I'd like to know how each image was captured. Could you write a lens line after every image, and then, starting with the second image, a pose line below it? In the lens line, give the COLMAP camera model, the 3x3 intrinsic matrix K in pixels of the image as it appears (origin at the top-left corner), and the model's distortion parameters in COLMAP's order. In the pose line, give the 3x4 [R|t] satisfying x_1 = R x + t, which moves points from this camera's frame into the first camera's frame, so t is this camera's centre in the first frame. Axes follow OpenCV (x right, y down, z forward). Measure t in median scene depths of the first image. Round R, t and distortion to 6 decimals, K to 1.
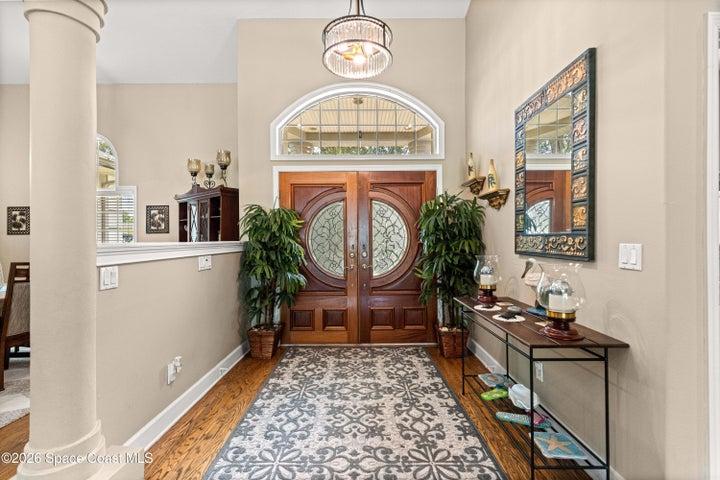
lens RADIAL K [[324.0, 0, 362.4], [0, 324.0, 244.7], [0, 0, 1]] dist [0.000912, -0.000131]
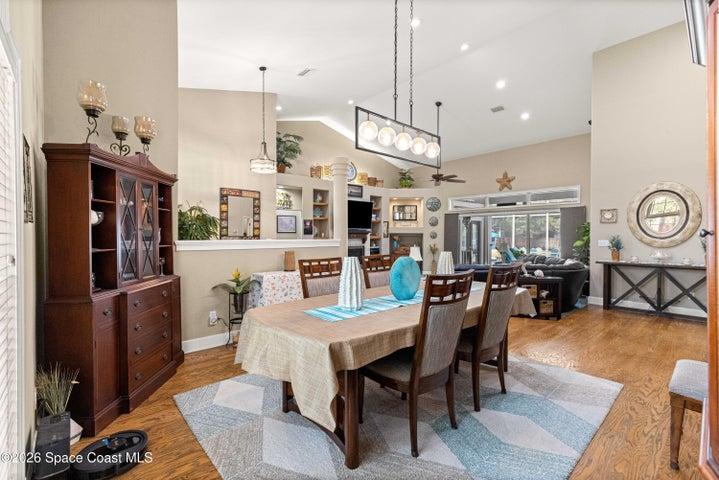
lens RADIAL K [[323.3, 0, 363.8], [0, 323.3, 240.4], [0, 0, 1]] dist [0.003425, -0.000057]
pose [[-0.672995, -0.006654, 0.739617, -1.396737], [0.014340, 0.999654, 0.022042, -0.025171], [-0.739508, 0.025440, -0.672667, 1.213621]]
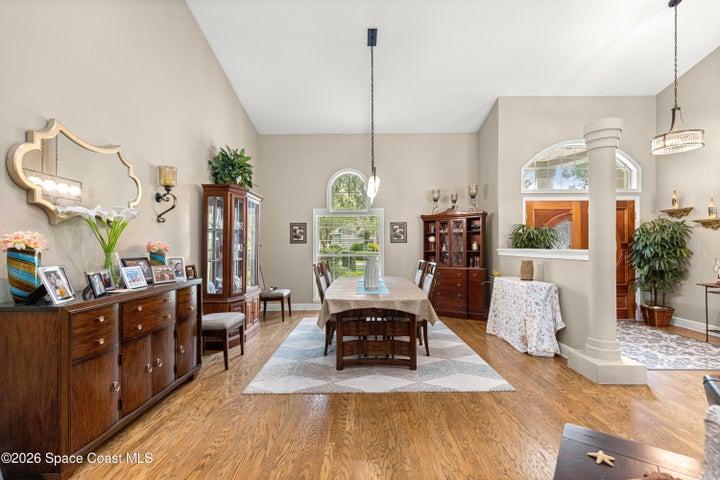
lens RADIAL K [[323.6, 0, 361.9], [0, 323.6, 246.2], [0, 0, 1]] dist [0.011272, -0.000207]
pose [[0.999991, 0.002202, 0.003666, -0.985919], [-0.002142, 0.999863, -0.016405, 0.002836], [-0.003702, 0.016397, 0.999859, -0.445312]]
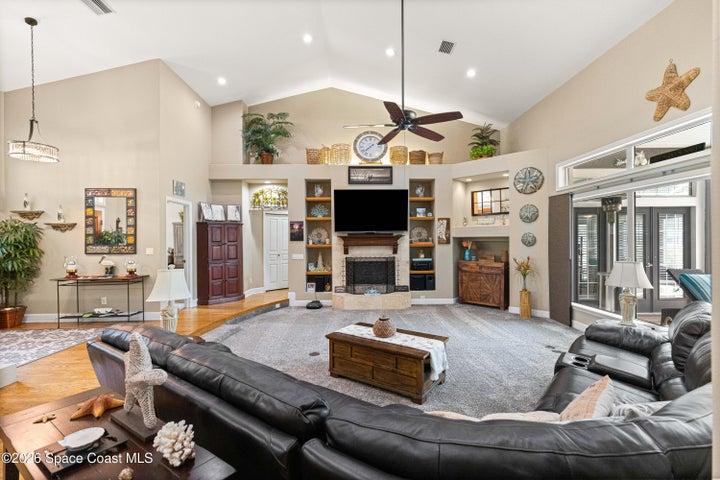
lens RADIAL K [[323.7, 0, 364.3], [0, 323.7, 240.4], [0, 0, 1]] dist [0.003425, -0.000057]
pose [[-0.036358, 0.005377, 0.999324, -1.140390], [0.024256, 0.999696, -0.004497, -0.006643], [-0.999044, 0.024076, -0.036478, -0.503595]]
